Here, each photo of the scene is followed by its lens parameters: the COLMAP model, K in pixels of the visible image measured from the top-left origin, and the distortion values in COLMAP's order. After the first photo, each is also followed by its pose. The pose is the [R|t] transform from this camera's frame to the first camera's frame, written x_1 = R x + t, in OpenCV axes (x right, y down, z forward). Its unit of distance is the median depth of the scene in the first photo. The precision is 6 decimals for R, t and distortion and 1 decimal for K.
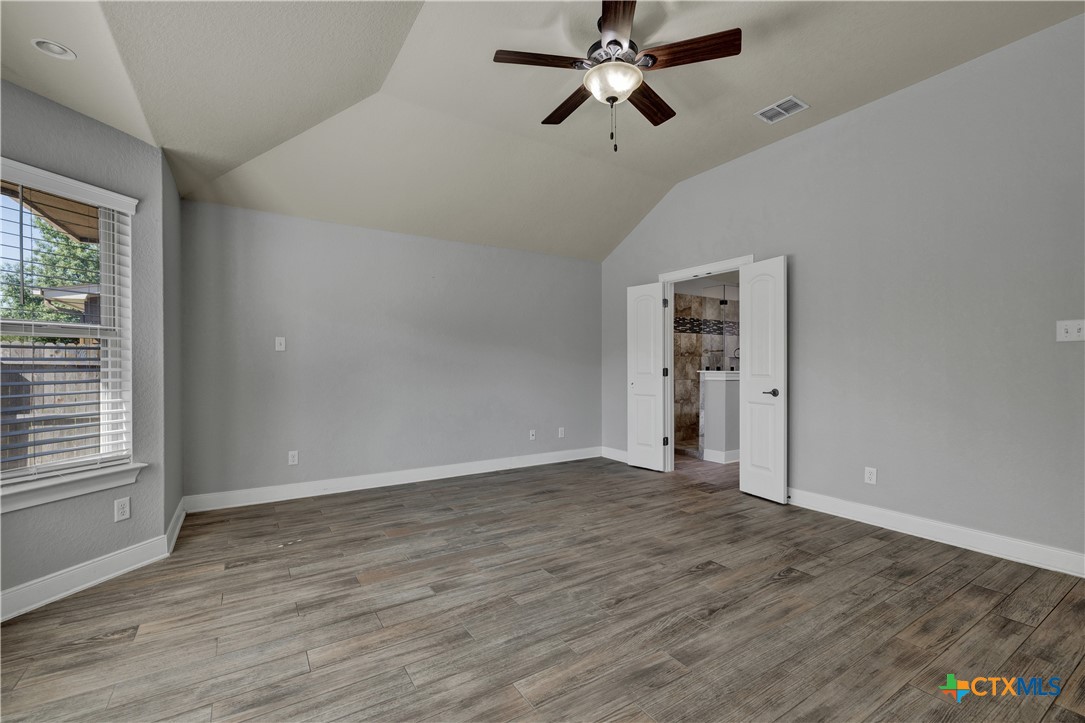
lens RADIAL K [[473.2, 0, 539.7], [0, 473.2, 374.1], [0, 0, 1]] dist [-0.002901, -0.000240]
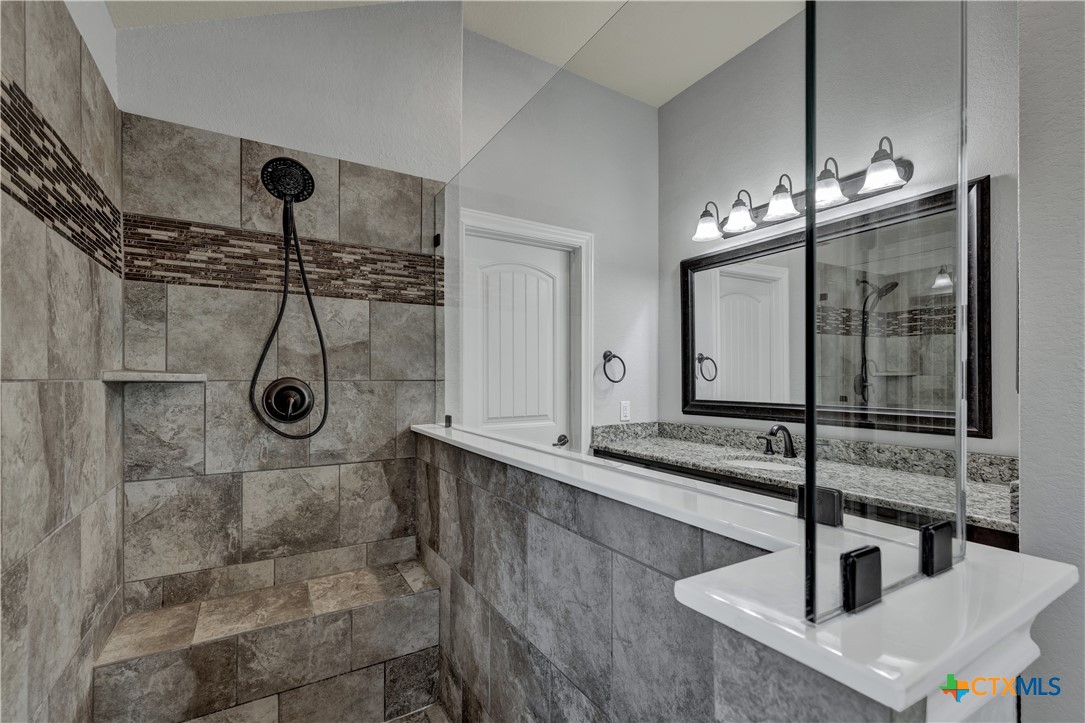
lens RADIAL K [[473.2, 0, 539.7], [0, 473.2, 374.1], [0, 0, 1]] dist [-0.002901, -0.000240]
pose [[0.031708, 0.013096, 0.999411, 0.234498], [0.018302, 0.999739, -0.013681, -0.036299], [-0.999330, 0.018725, 0.031460, 0.879087]]
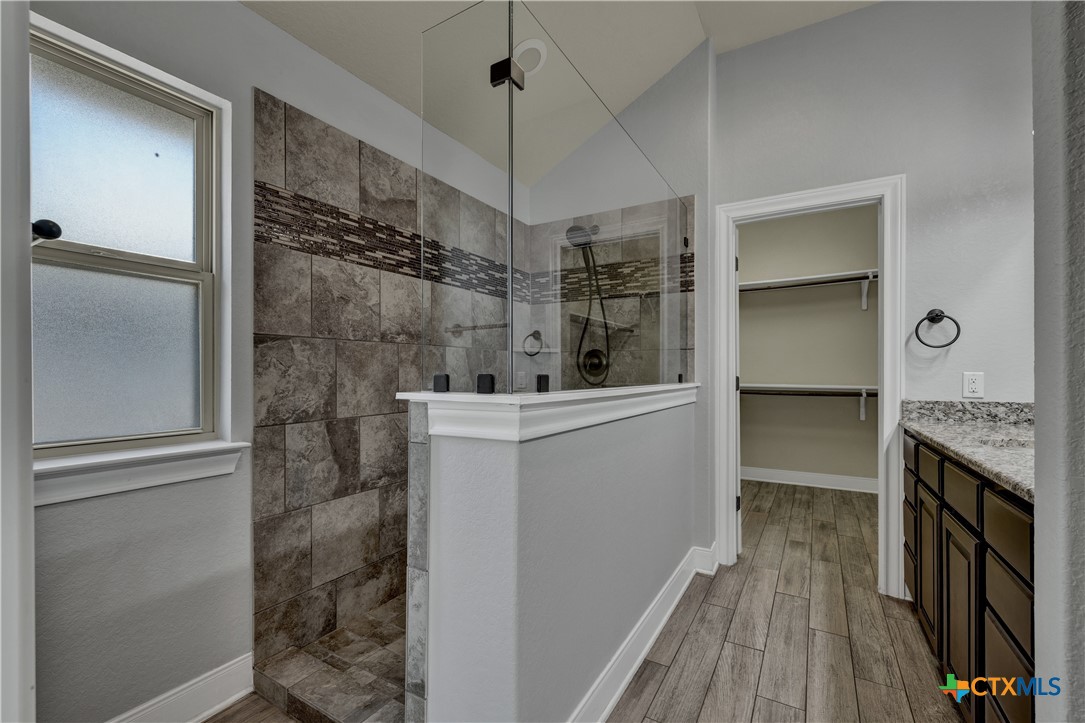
lens RADIAL K [[473.2, 0, 539.7], [0, 473.2, 374.1], [0, 0, 1]] dist [-0.002901, -0.000240]
pose [[0.896255, 0.004818, 0.443513, 0.249390], [0.003283, 0.999842, -0.017495, -0.010046], [-0.443527, 0.017136, 0.896097, 0.653554]]
